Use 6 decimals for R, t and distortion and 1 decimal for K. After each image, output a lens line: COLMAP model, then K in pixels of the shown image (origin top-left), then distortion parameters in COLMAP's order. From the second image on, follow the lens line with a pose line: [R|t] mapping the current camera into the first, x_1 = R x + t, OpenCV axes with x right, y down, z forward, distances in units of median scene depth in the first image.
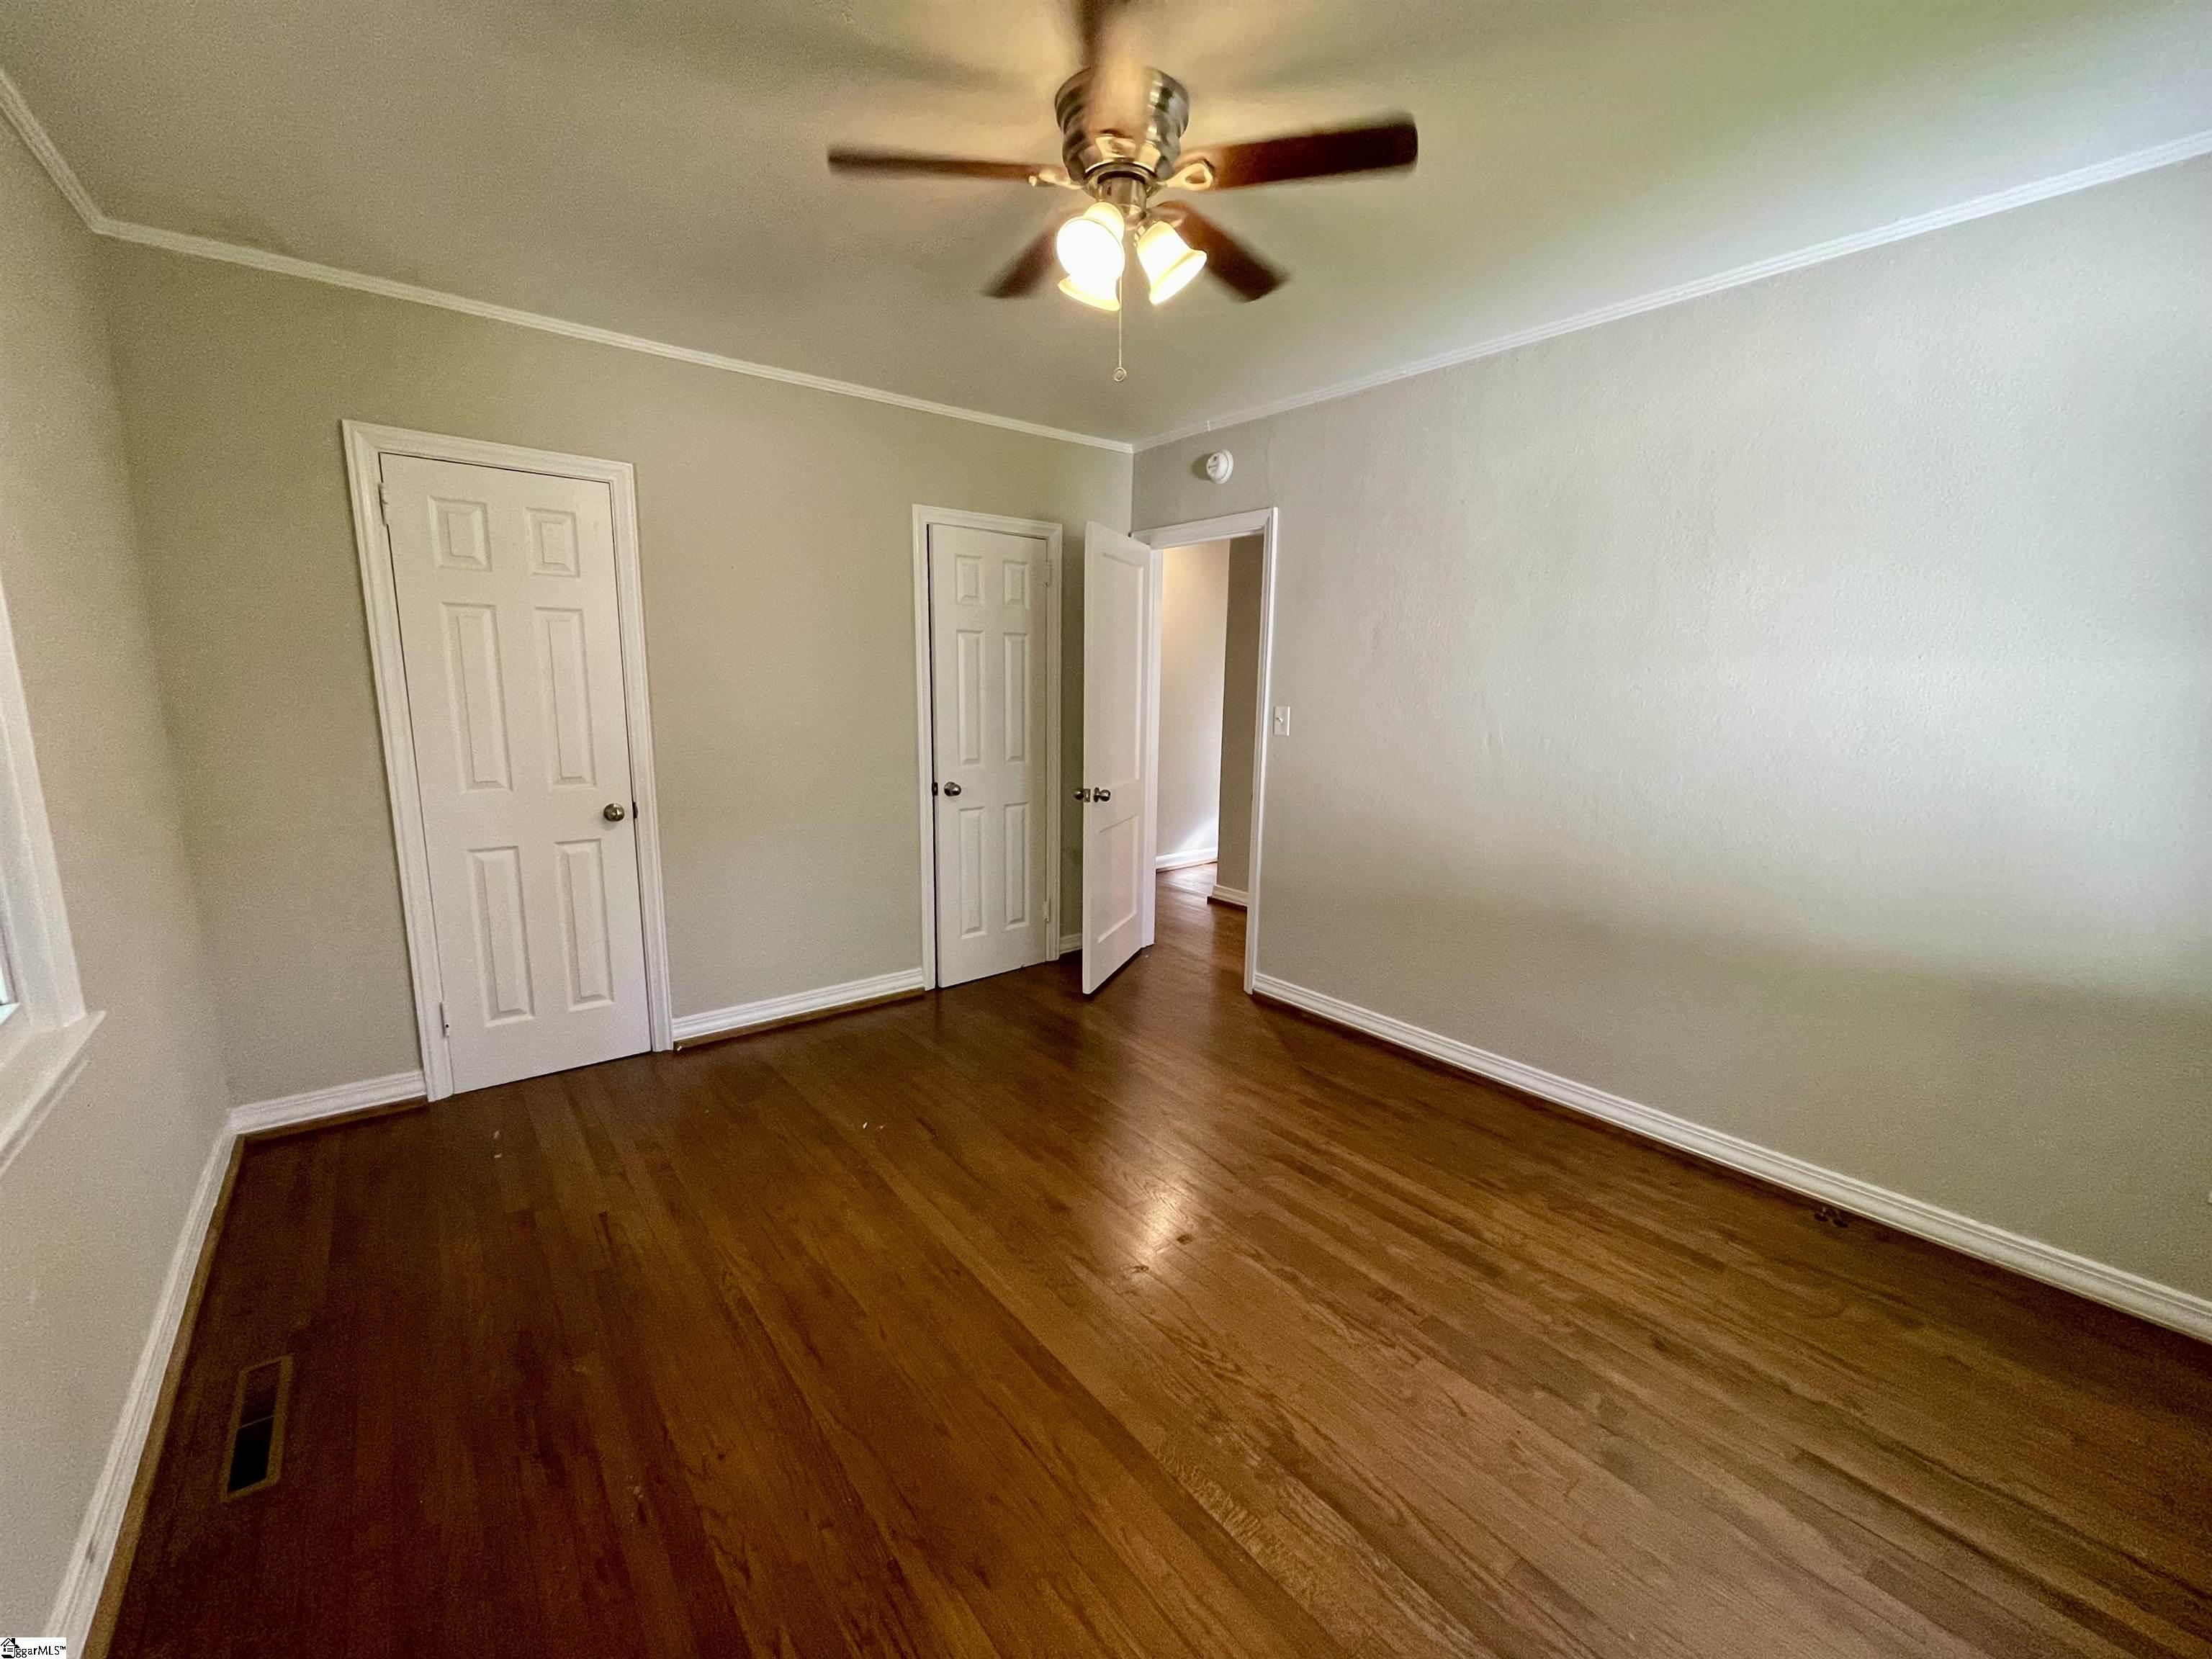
lens RADIAL K [[887.4, 0, 1097.4], [0, 887.4, 829.5], [0, 0, 1]] dist [-0.001085, 0.000268]
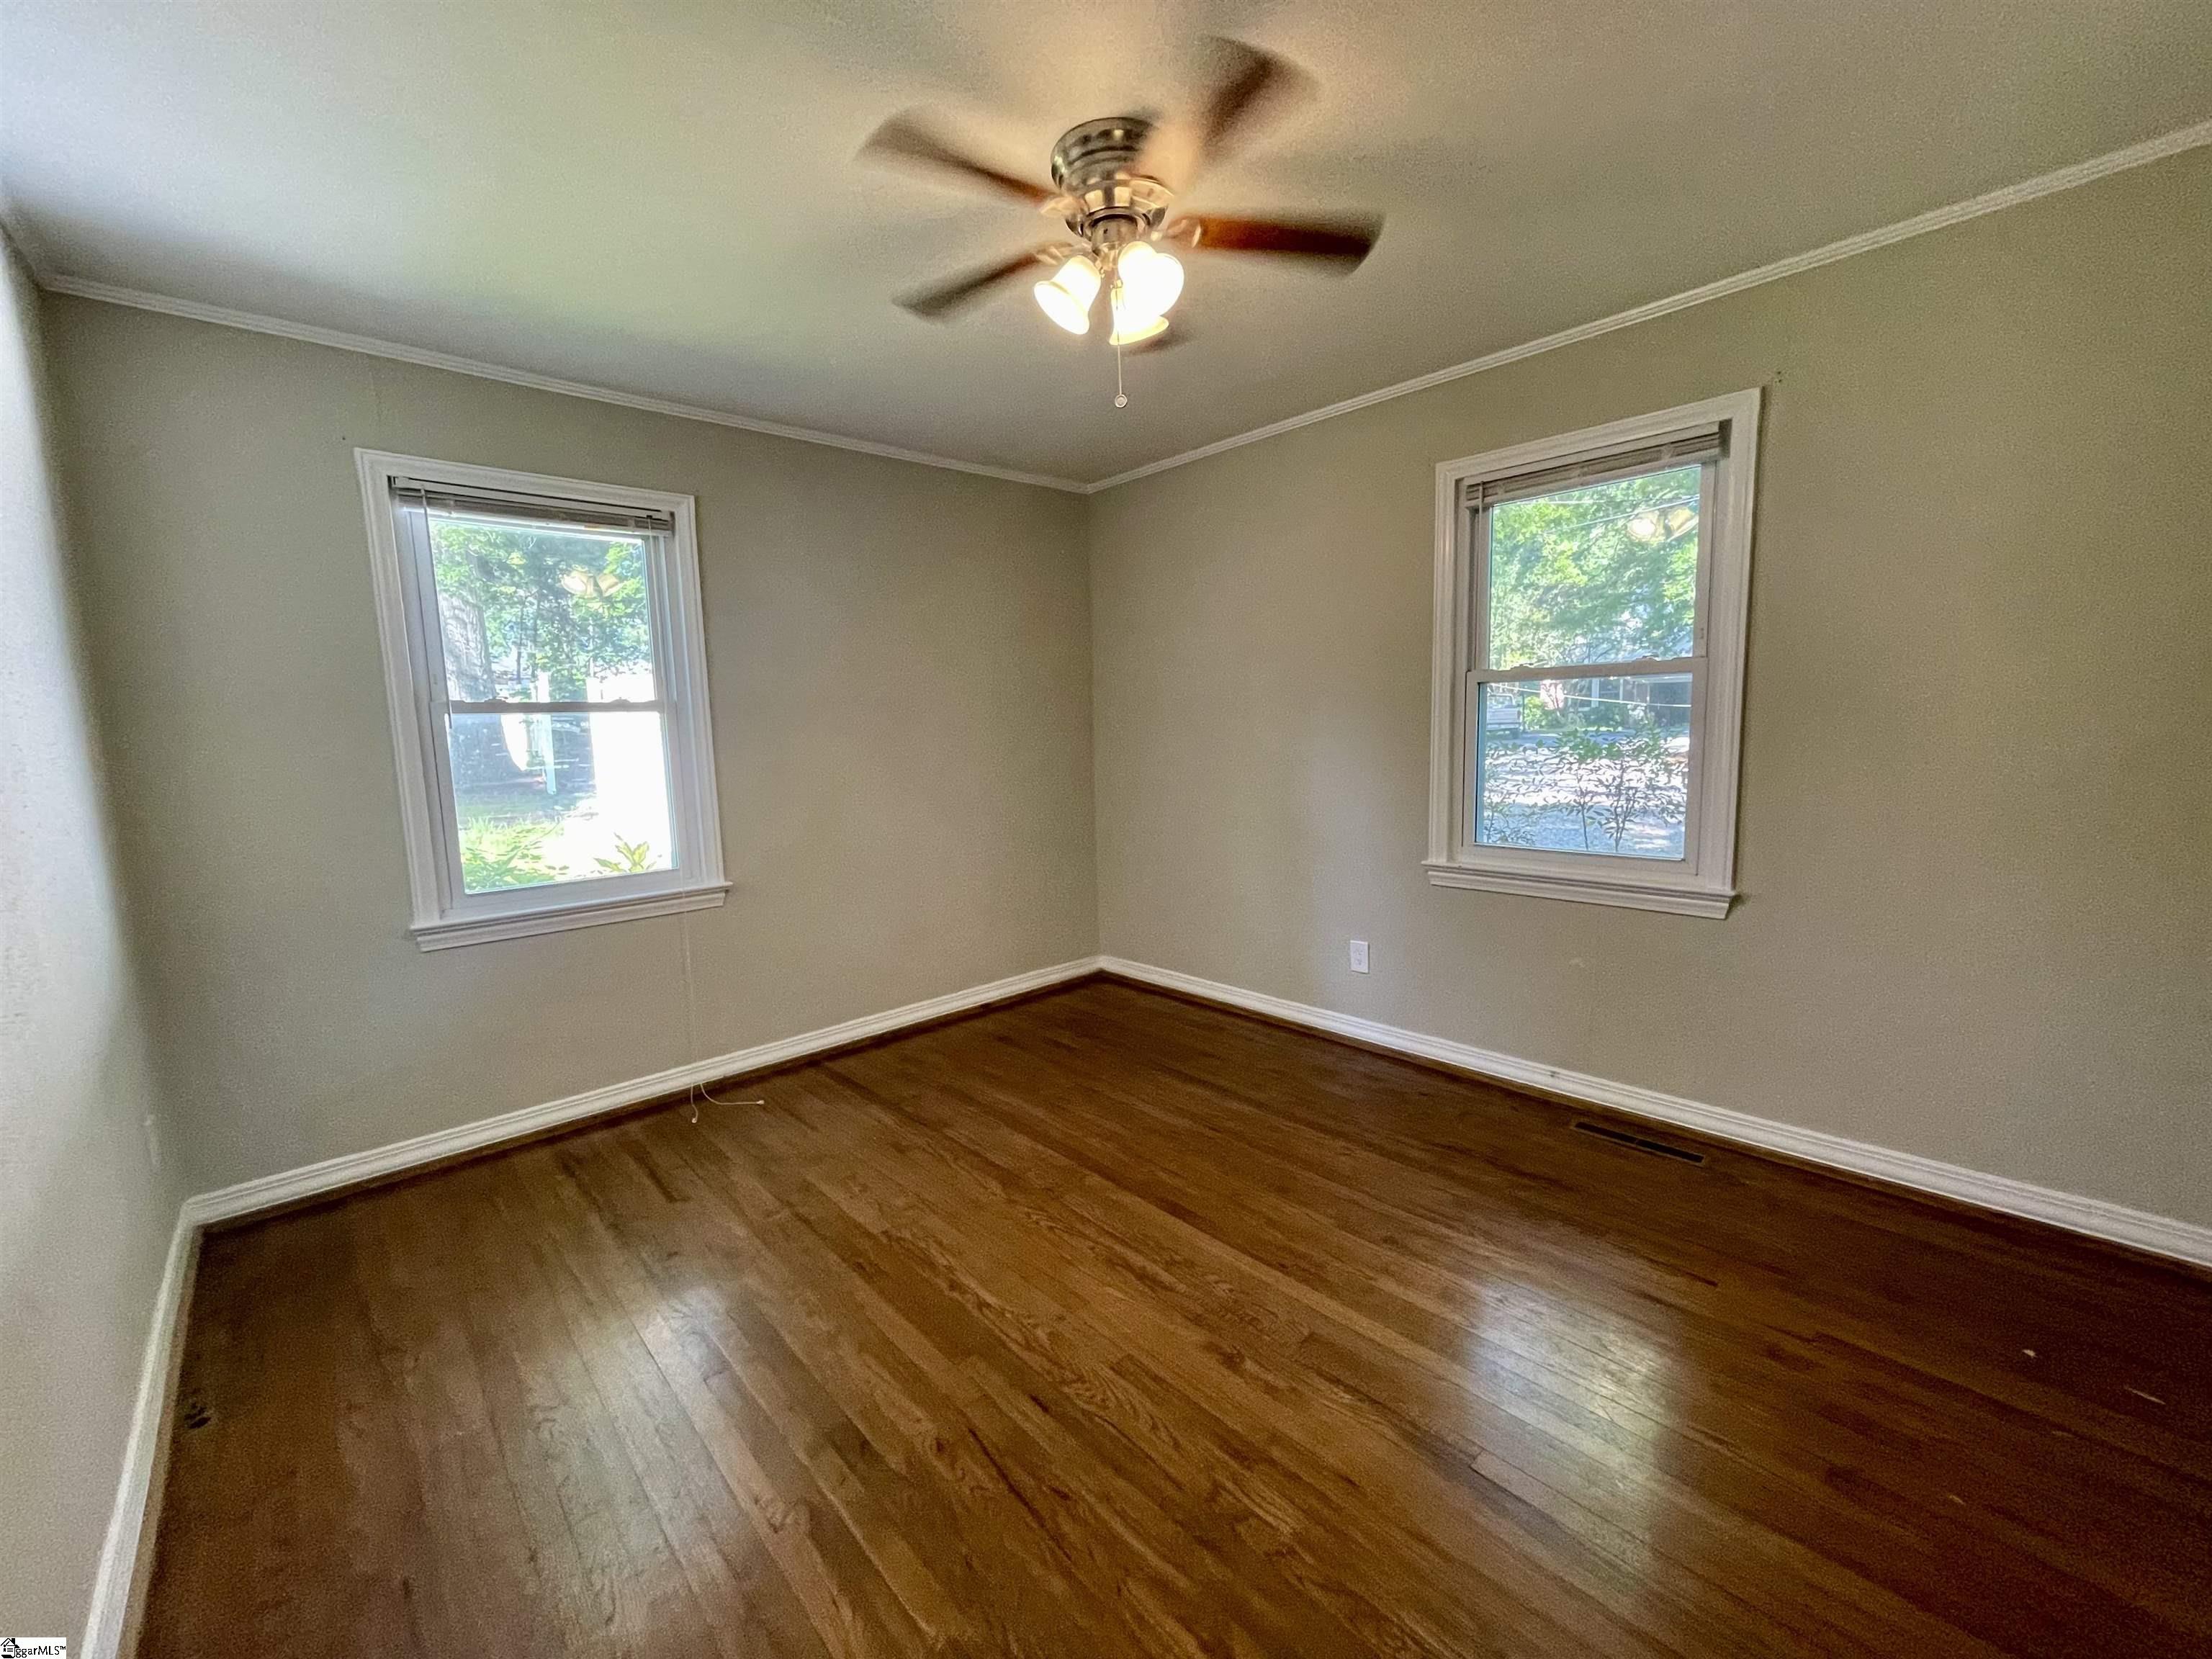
lens RADIAL K [[887.4, 0, 1097.4], [0, 887.4, 829.5], [0, 0, 1]] dist [-0.001085, 0.000268]
pose [[-0.997375, 0.028151, -0.066720, 0.131524], [0.007975, 0.958442, 0.285177, -0.330439], [0.071975, 0.283896, -0.956150, 2.170801]]
